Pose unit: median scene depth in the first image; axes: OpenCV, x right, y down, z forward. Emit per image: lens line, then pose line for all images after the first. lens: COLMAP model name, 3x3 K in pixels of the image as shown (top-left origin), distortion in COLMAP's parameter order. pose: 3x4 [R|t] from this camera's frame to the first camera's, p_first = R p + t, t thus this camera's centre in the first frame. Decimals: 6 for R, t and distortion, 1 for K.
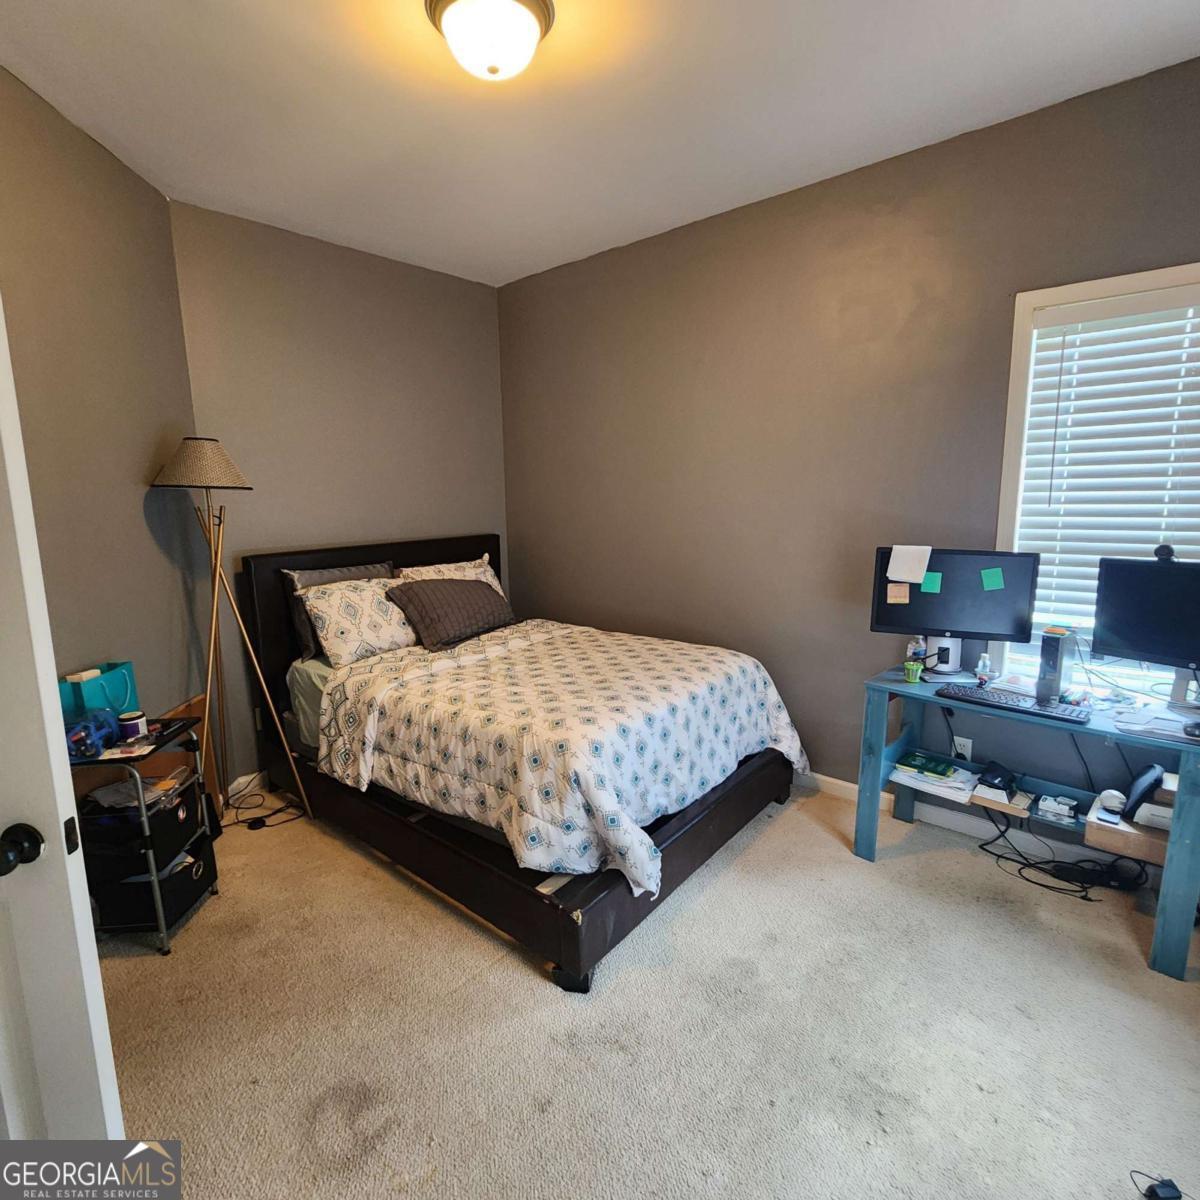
lens RADIAL K [[651.5, 0, 605.2], [0, 651.5, 599.2], [0, 0, 1]] dist [0.000903, 0.000644]
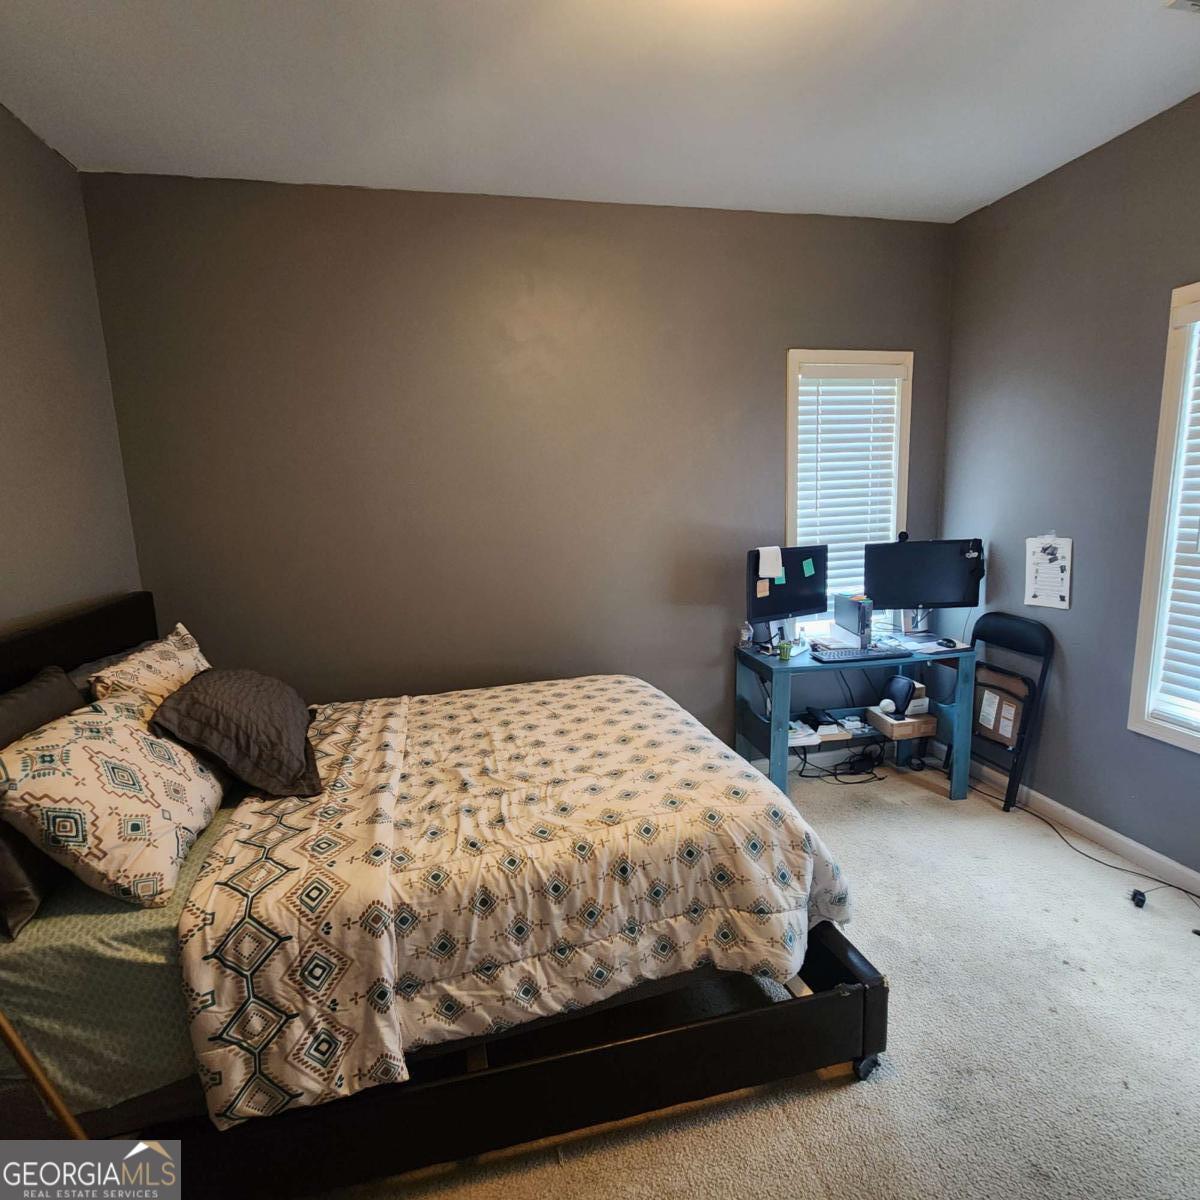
lens RADIAL K [[651.5, 0, 605.2], [0, 651.5, 599.2], [0, 0, 1]] dist [0.000903, 0.000644]
pose [[0.594707, -0.136671, 0.792240, -0.675161], [0.157802, 0.986118, 0.051661, -0.098017], [-0.788303, 0.094294, 0.608019, 0.537734]]
